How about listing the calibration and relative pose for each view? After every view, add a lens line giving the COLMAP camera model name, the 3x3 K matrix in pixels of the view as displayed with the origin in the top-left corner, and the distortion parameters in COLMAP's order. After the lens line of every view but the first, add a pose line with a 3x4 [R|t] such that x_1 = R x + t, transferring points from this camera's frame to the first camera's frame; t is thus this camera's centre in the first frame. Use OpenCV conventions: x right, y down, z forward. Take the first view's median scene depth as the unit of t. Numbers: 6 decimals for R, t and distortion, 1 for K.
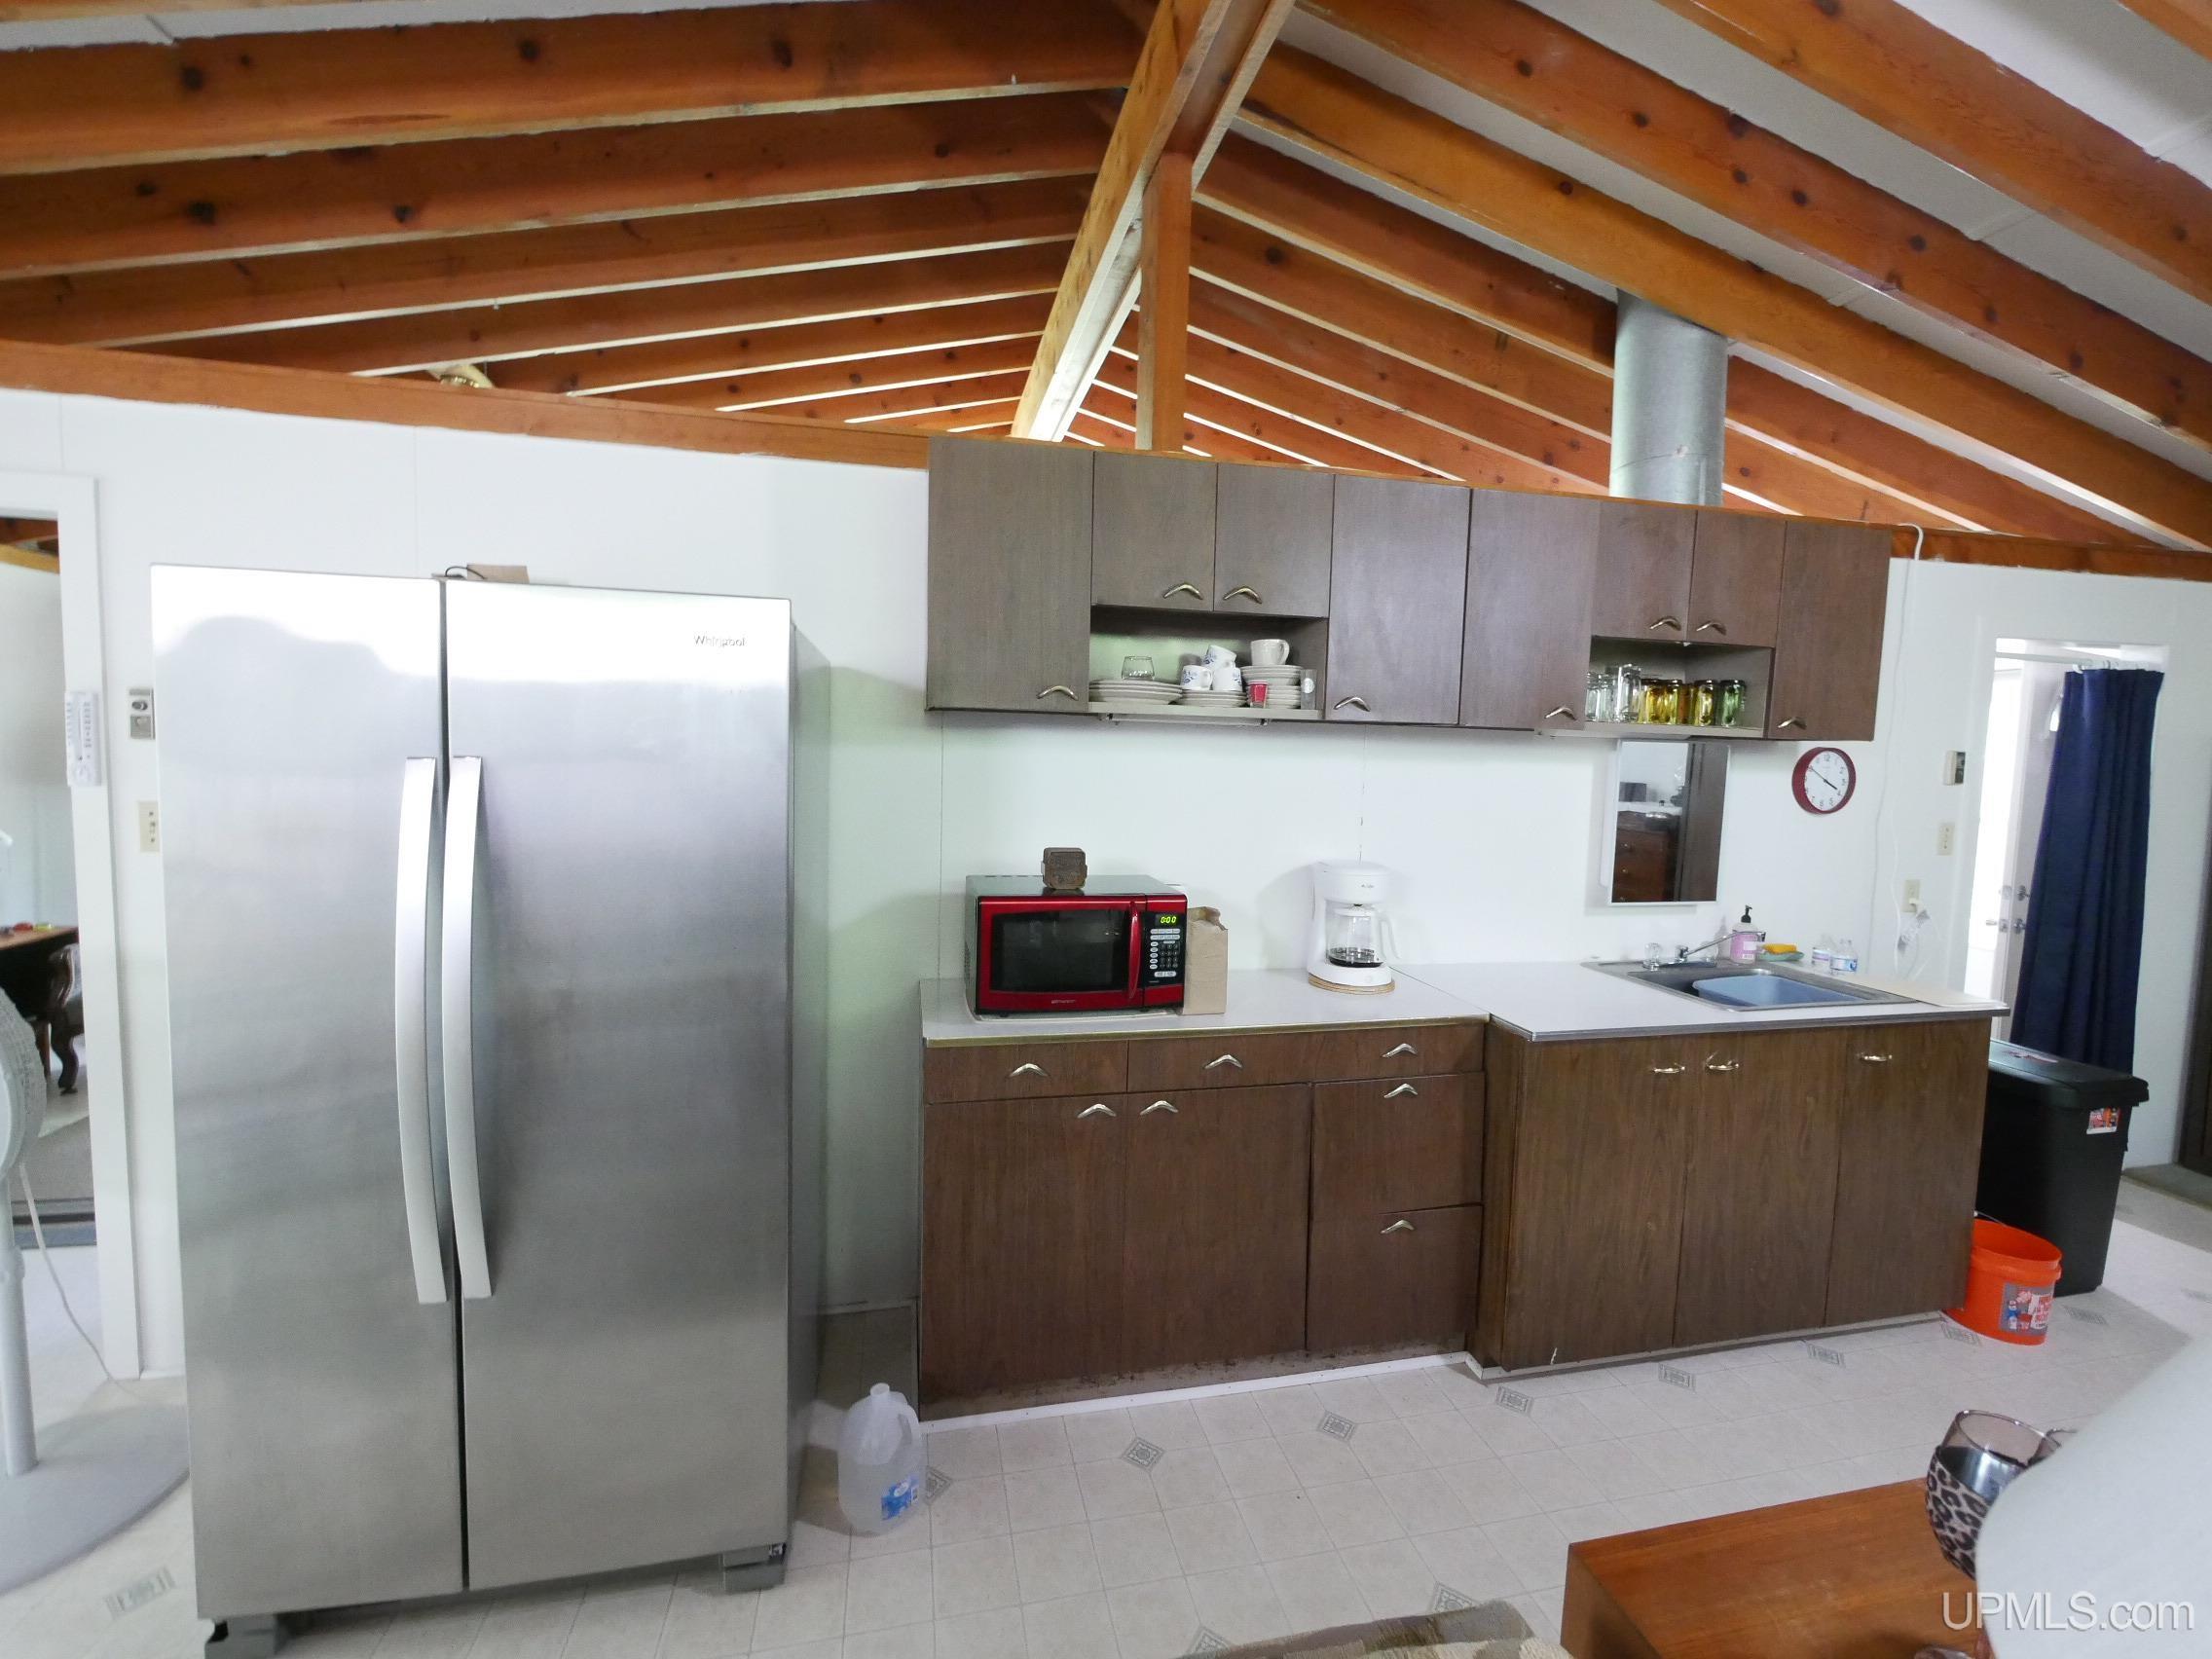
lens RADIAL K [[919.8, 0, 1109.0], [0, 919.8, 823.7], [0, 0, 1]] dist [-0.007103, 0.000813]
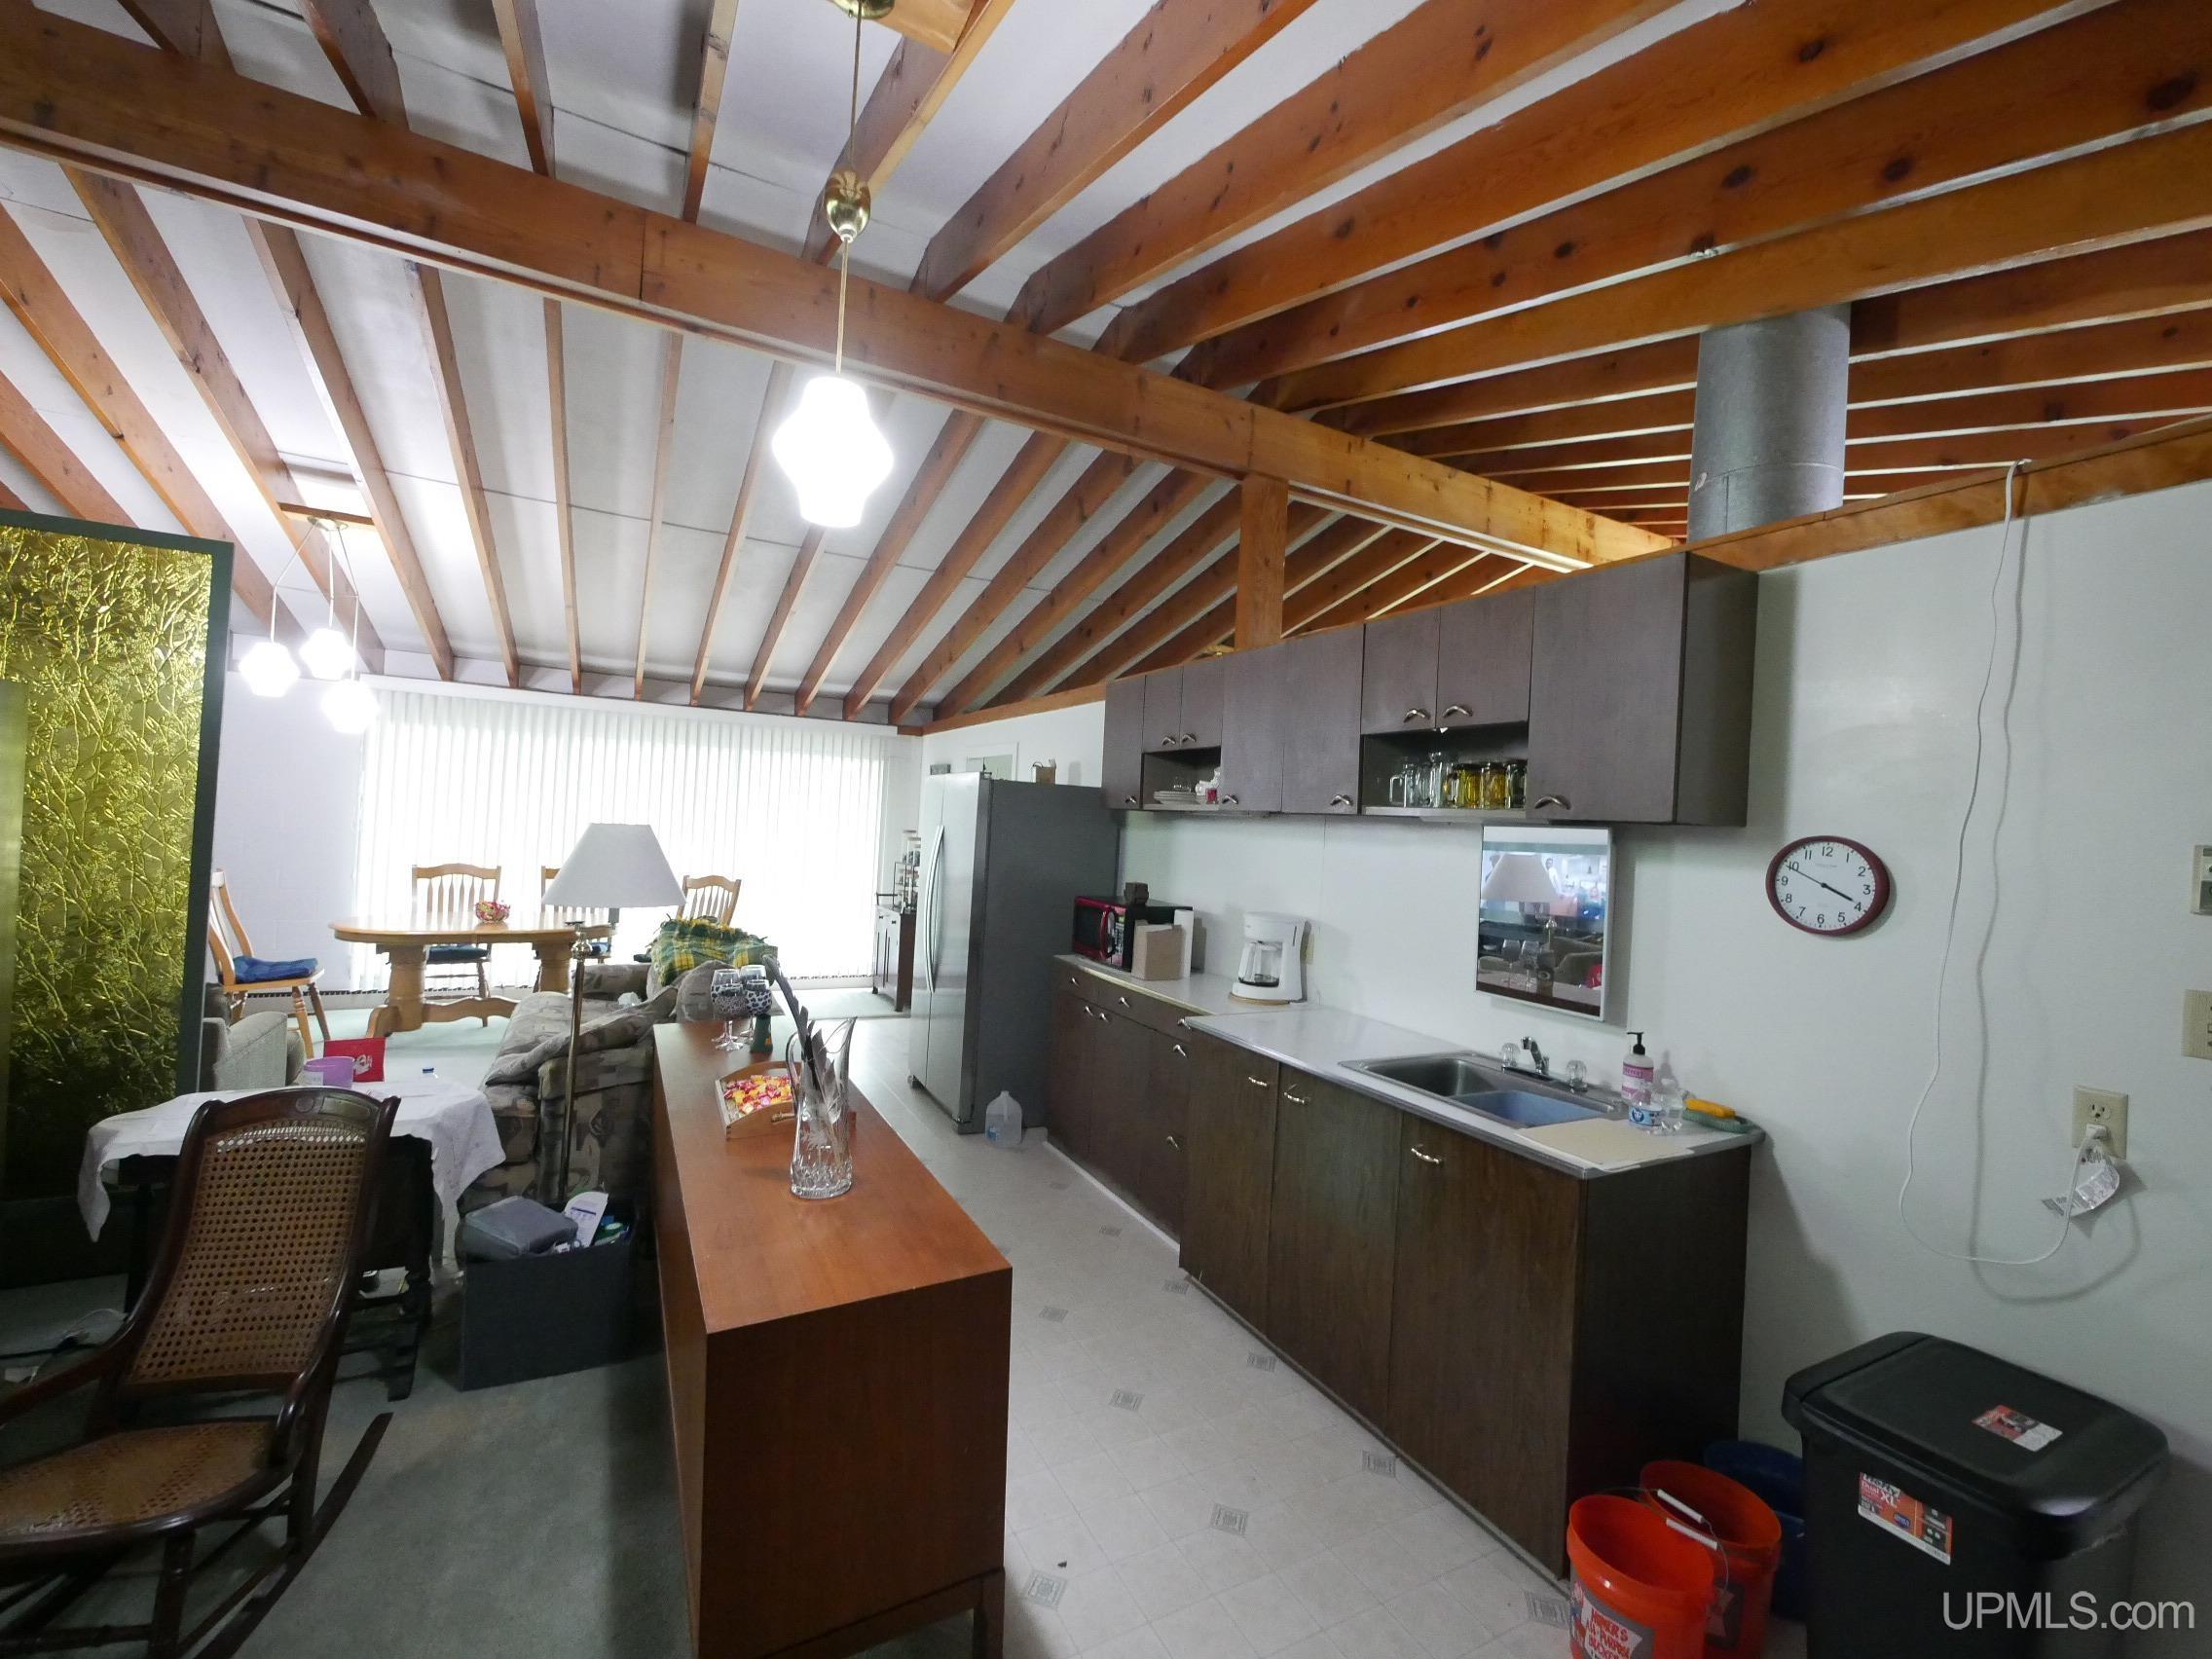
lens RADIAL K [[919.8, 0, 1089.2], [0, 919.8, 810.5], [0, 0, 1]] dist [-0.007103, 0.000813]
pose [[0.262064, -0.024571, -0.964738, 1.339938], [-0.119969, 0.991092, -0.057831, 0.002512], [0.957565, 0.130894, 0.256781, 0.313657]]
